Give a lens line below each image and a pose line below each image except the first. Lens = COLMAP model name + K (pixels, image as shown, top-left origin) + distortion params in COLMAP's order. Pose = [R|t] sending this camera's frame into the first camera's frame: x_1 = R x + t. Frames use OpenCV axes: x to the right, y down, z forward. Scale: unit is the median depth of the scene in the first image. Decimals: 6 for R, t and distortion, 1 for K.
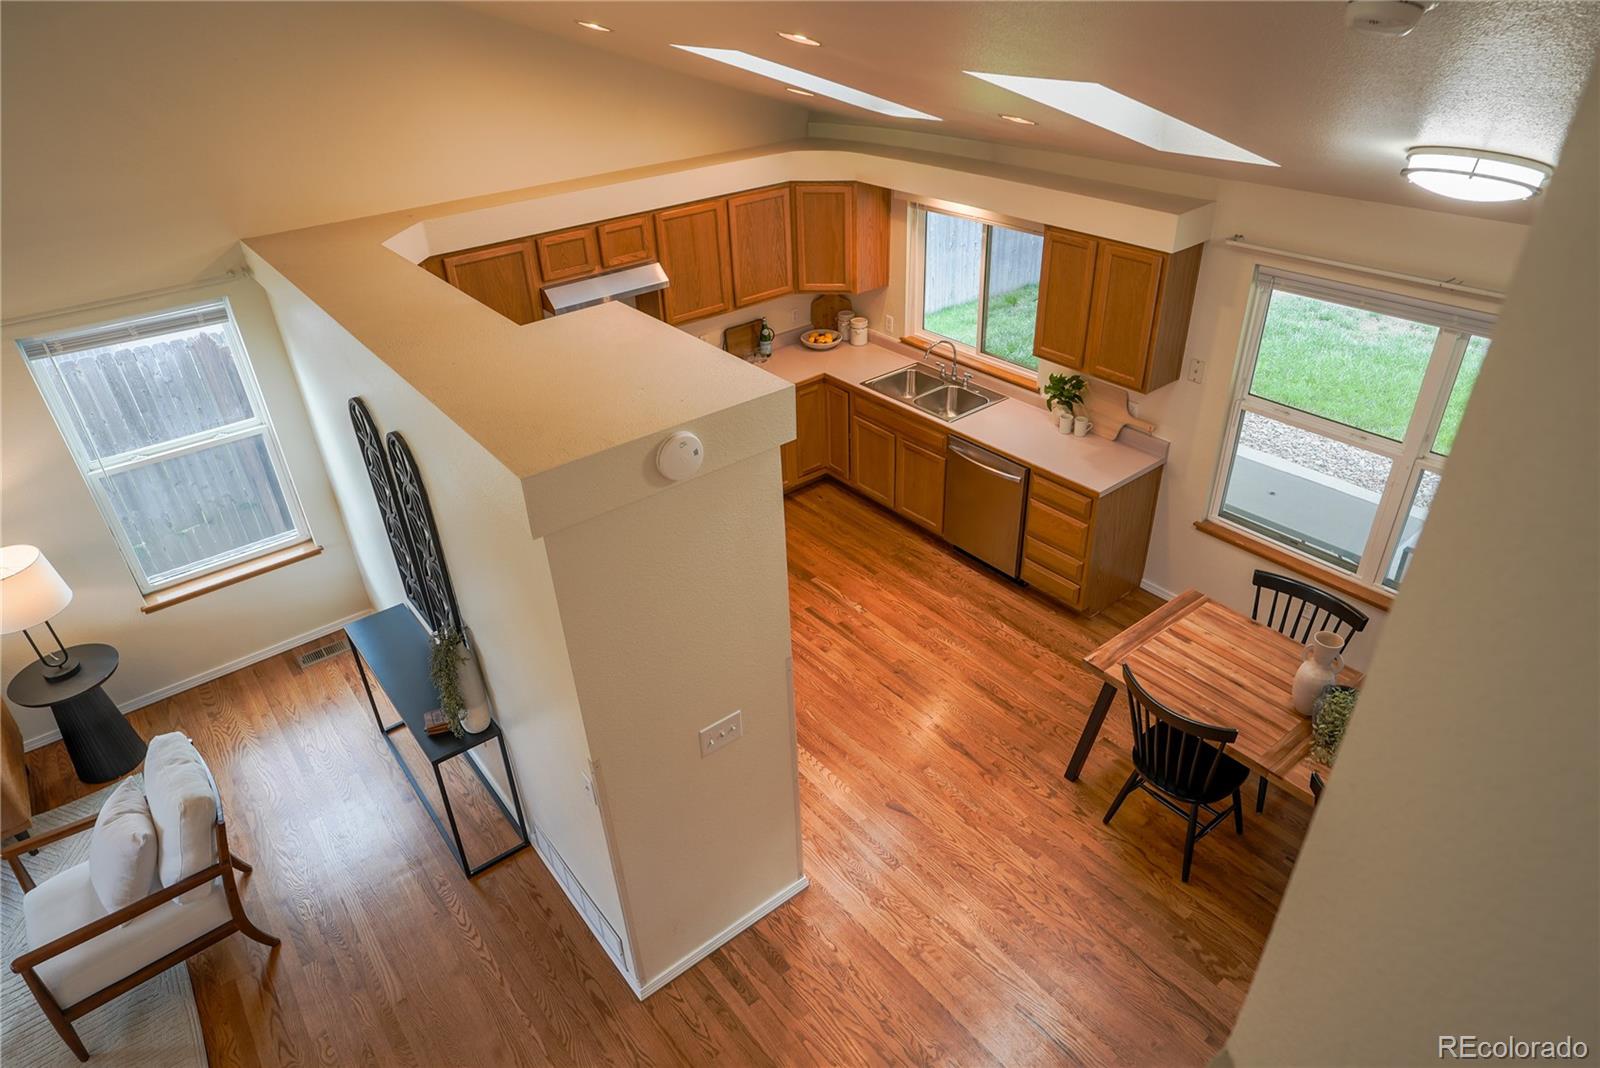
lens RADIAL K [[960.2, 0, 792.6], [0, 960.2, 521.4], [0, 0, 1]] dist [-0.002731, 0.001361]
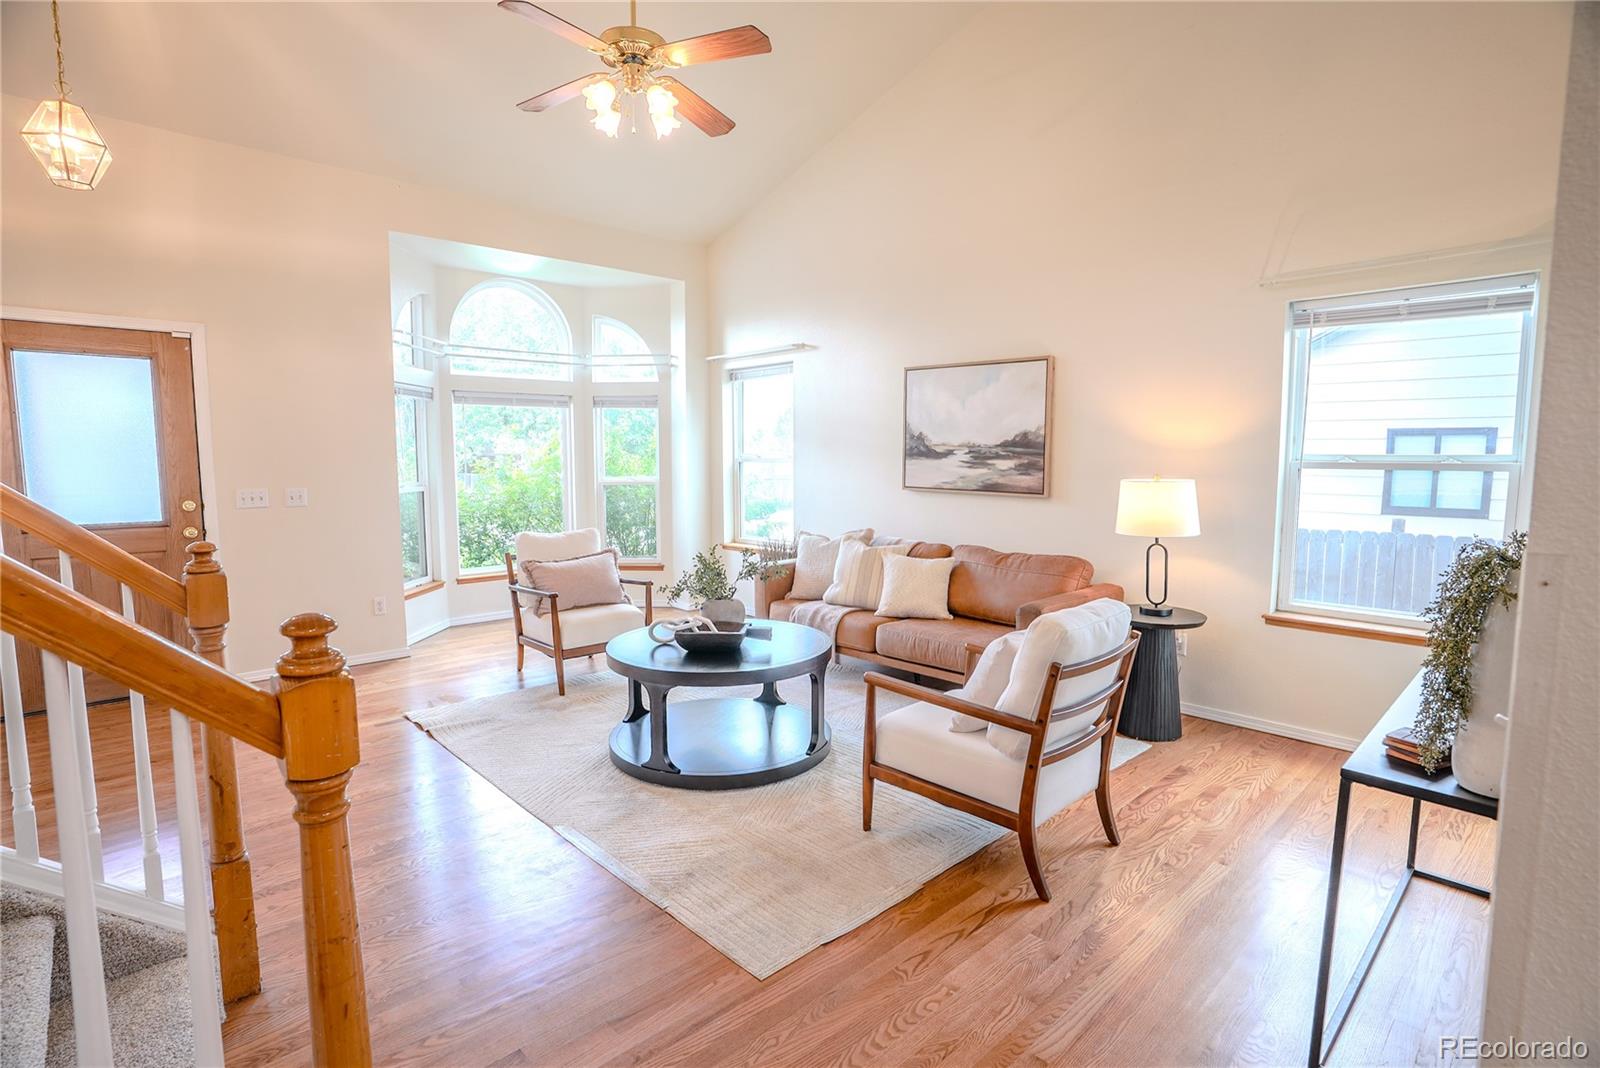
lens RADIAL K [[792.3, 0, 800.0], [0, 792.3, 534.0], [0, 0, 1]] dist [-0.068644, 0.032344]
pose [[0.092996, 0.135672, -0.986380, -0.005800], [-0.518847, 0.852135, 0.068290, 0.161993], [0.849794, 0.505429, 0.149638, 0.382421]]
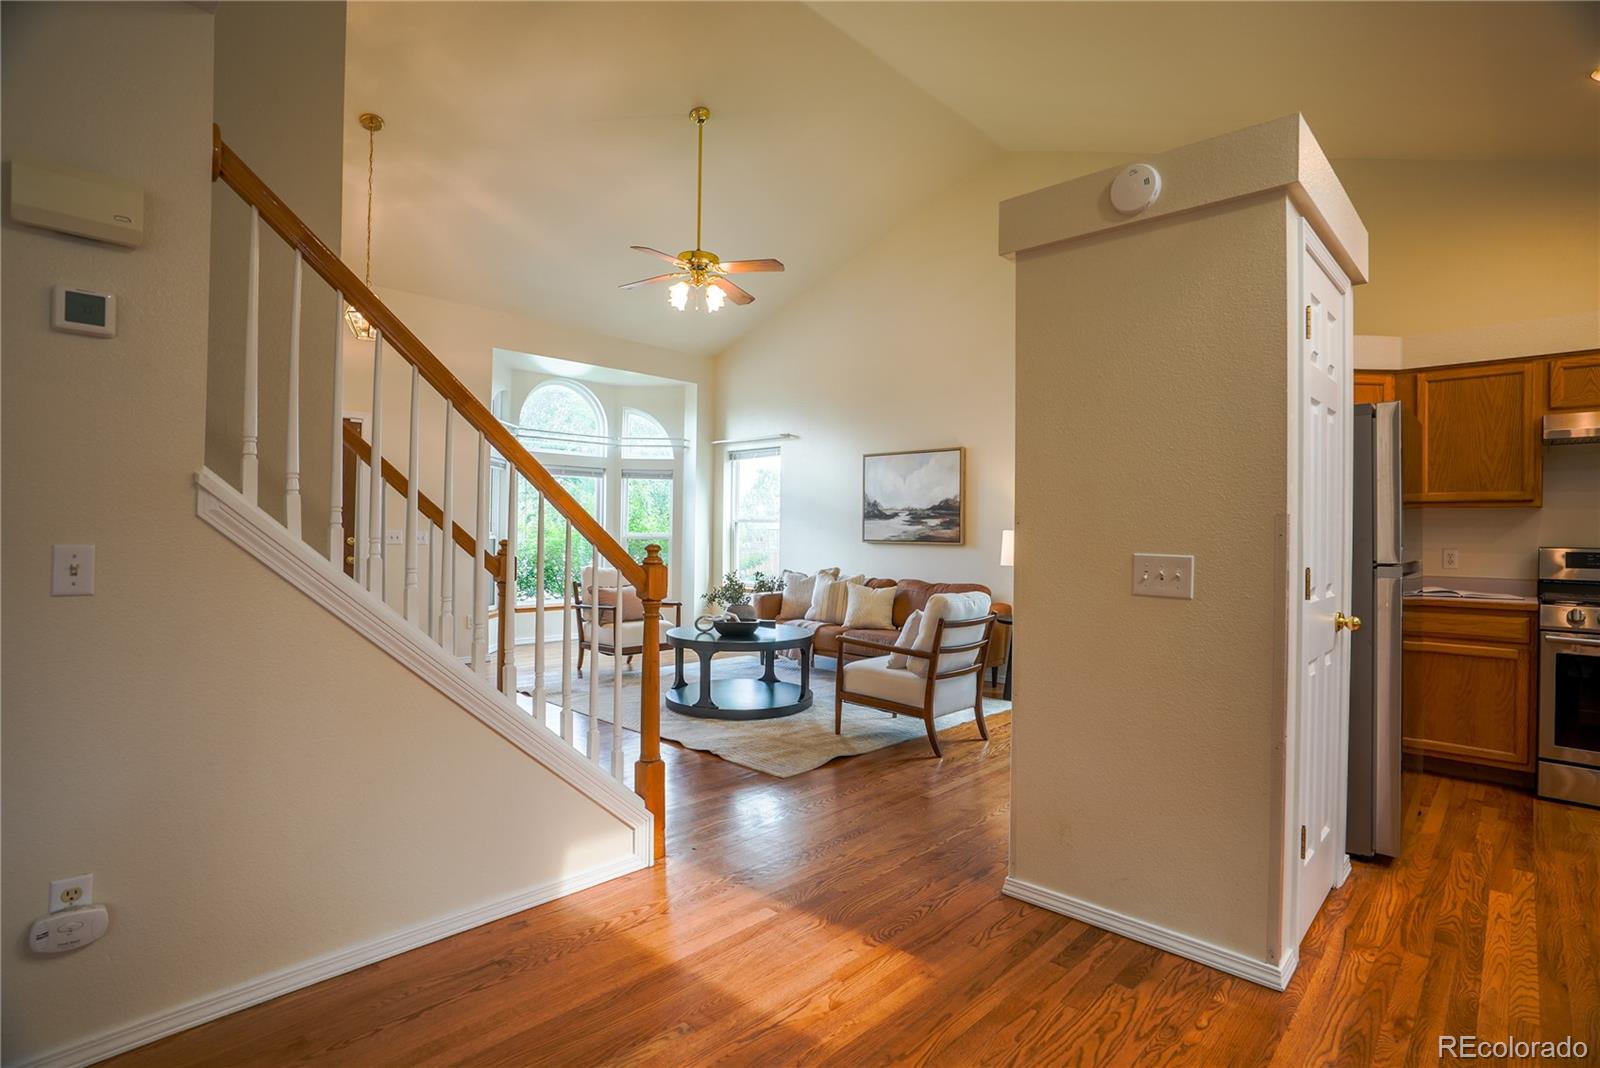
lens RADIAL K [[792.3, 0, 800.0], [0, 792.3, 534.0], [0, 0, 1]] dist [-0.068644, 0.032344]
pose [[0.136659, 0.043304, -0.989671, 0.292761], [-0.528907, 0.847919, -0.035933, 0.202255], [0.837605, 0.528355, 0.138780, 0.336677]]
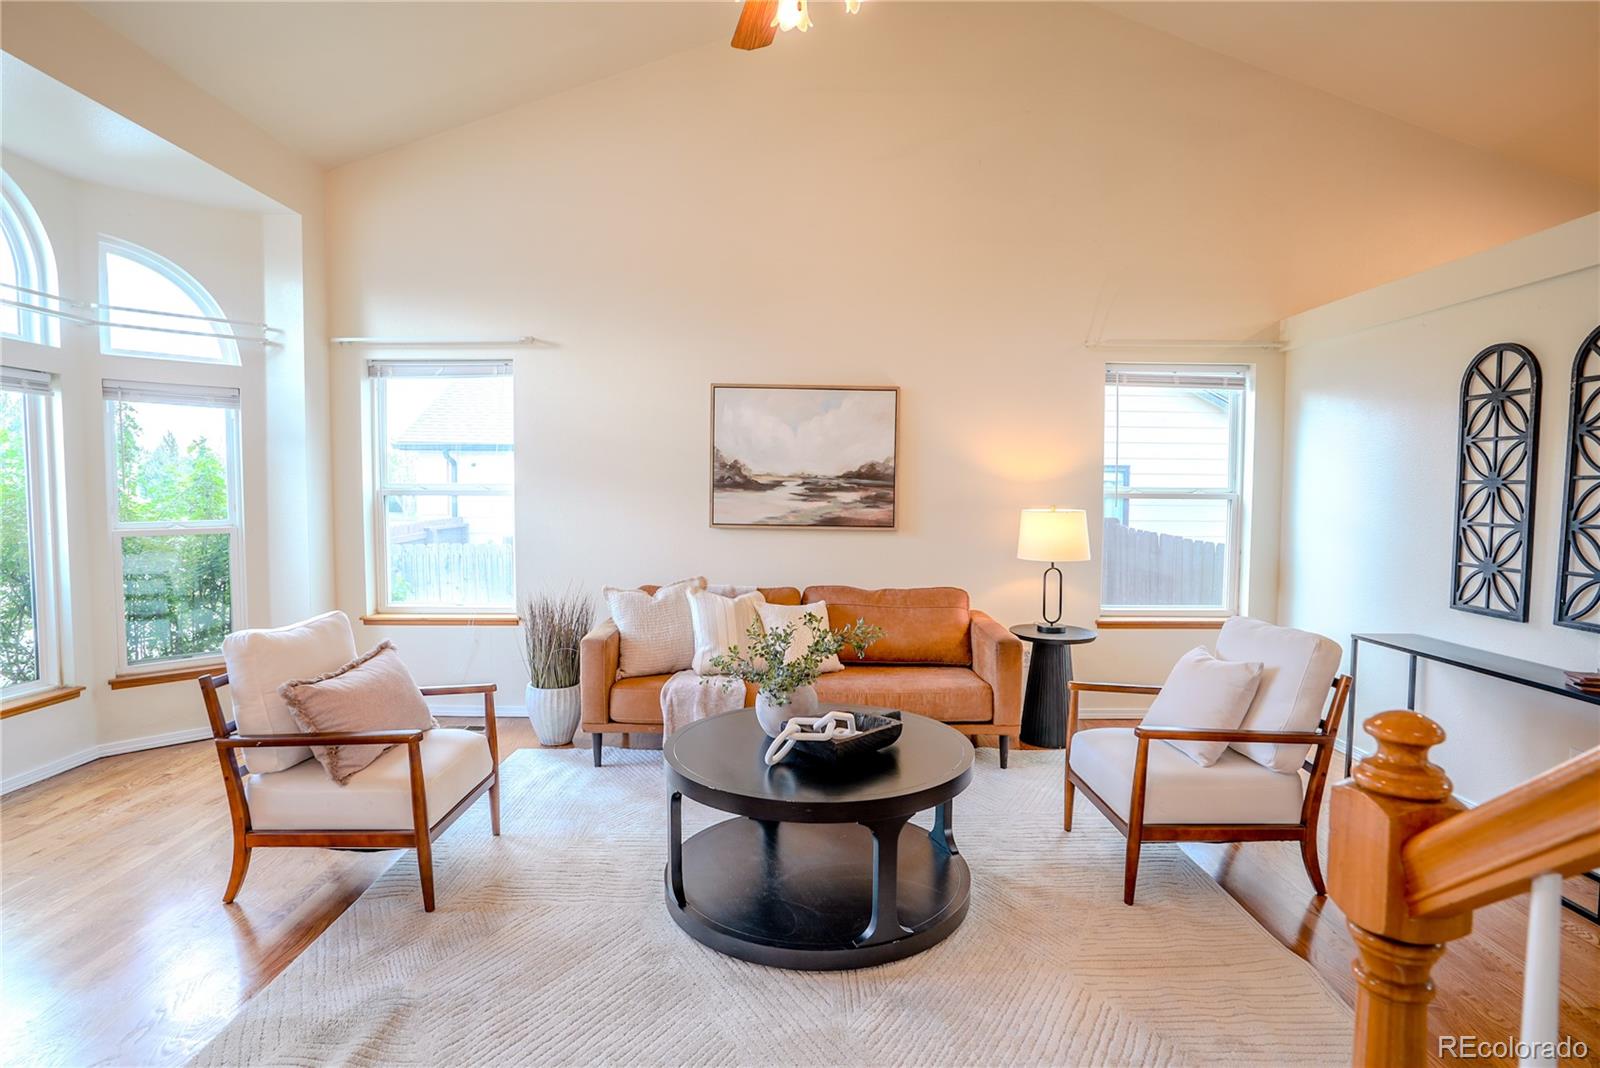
lens RADIAL K [[846.4, 0, 795.6], [0, 846.4, 533.4], [0, 0, 1]] dist [-0.070541, 0.044016]
pose [[0.793371, 0.076225, -0.603948, -0.310519], [-0.344998, 0.873713, -0.342931, 0.357458], [0.501537, 0.480432, 0.719476, 0.078279]]
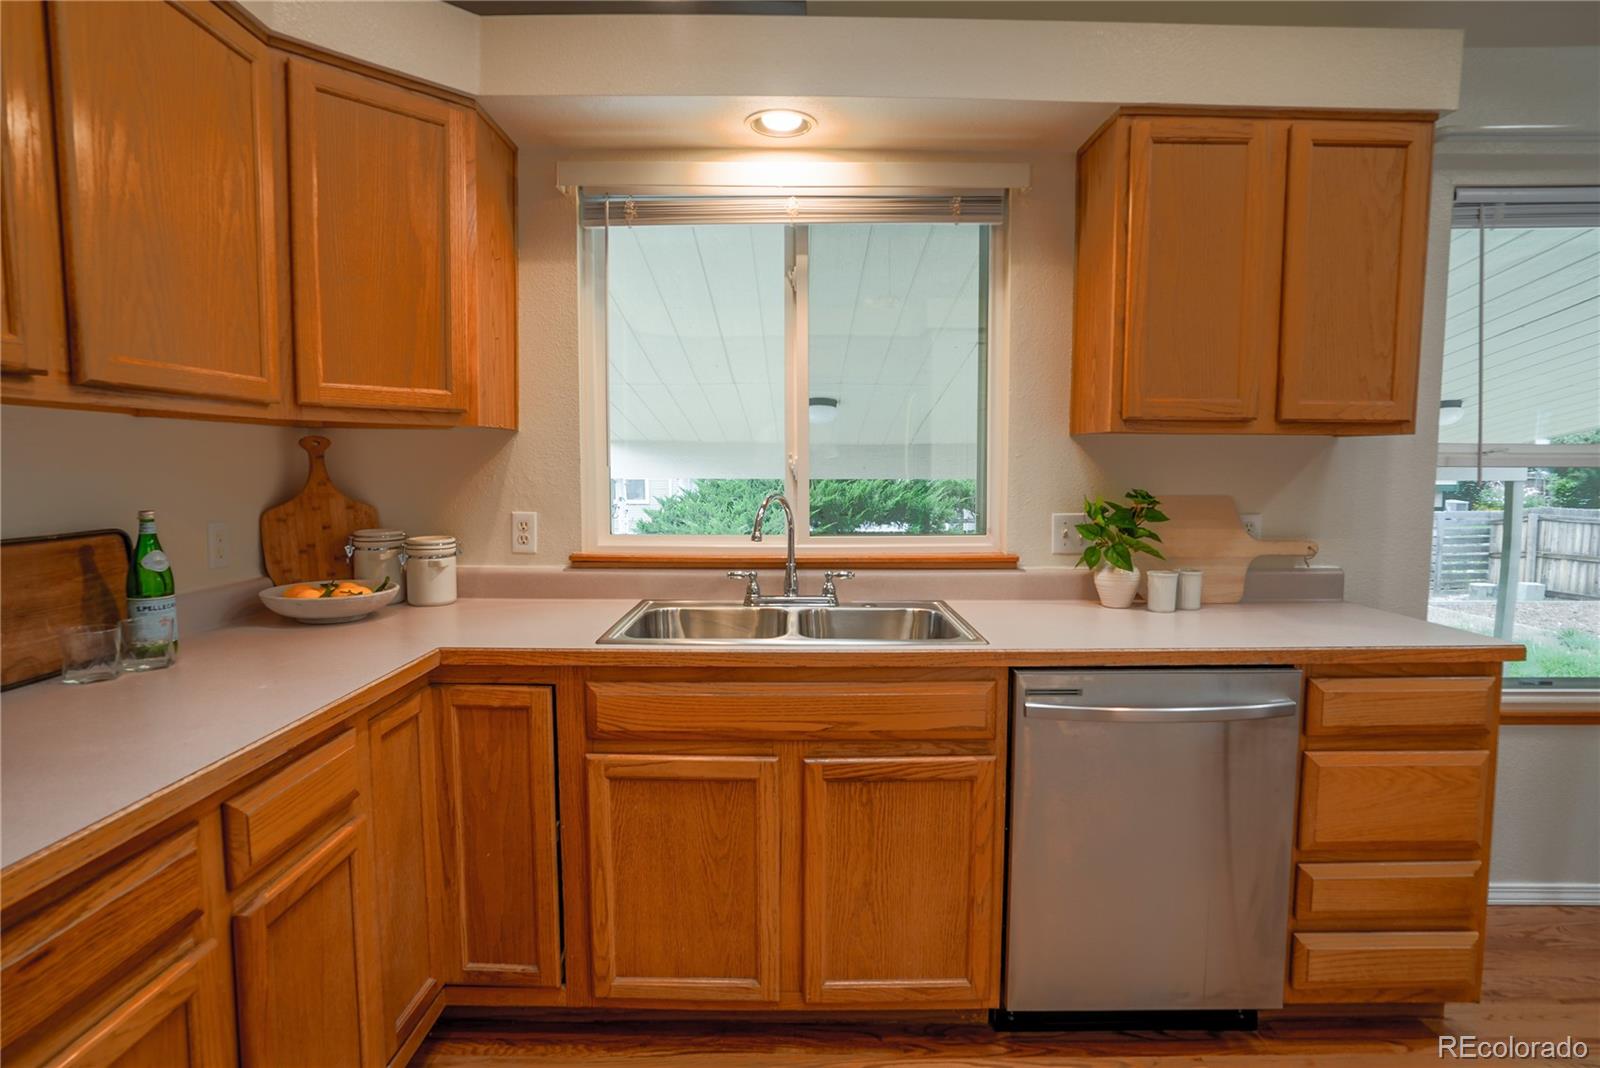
lens RADIAL K [[846.4, 0, 795.6], [0, 846.4, 533.4], [0, 0, 1]] dist [-0.070541, 0.044016]
pose [[0.620971, -0.023709, 0.783475, -0.106419], [0.385465, 0.879564, -0.278897, -0.074190], [-0.682504, 0.475190, 0.555323, 0.798501]]
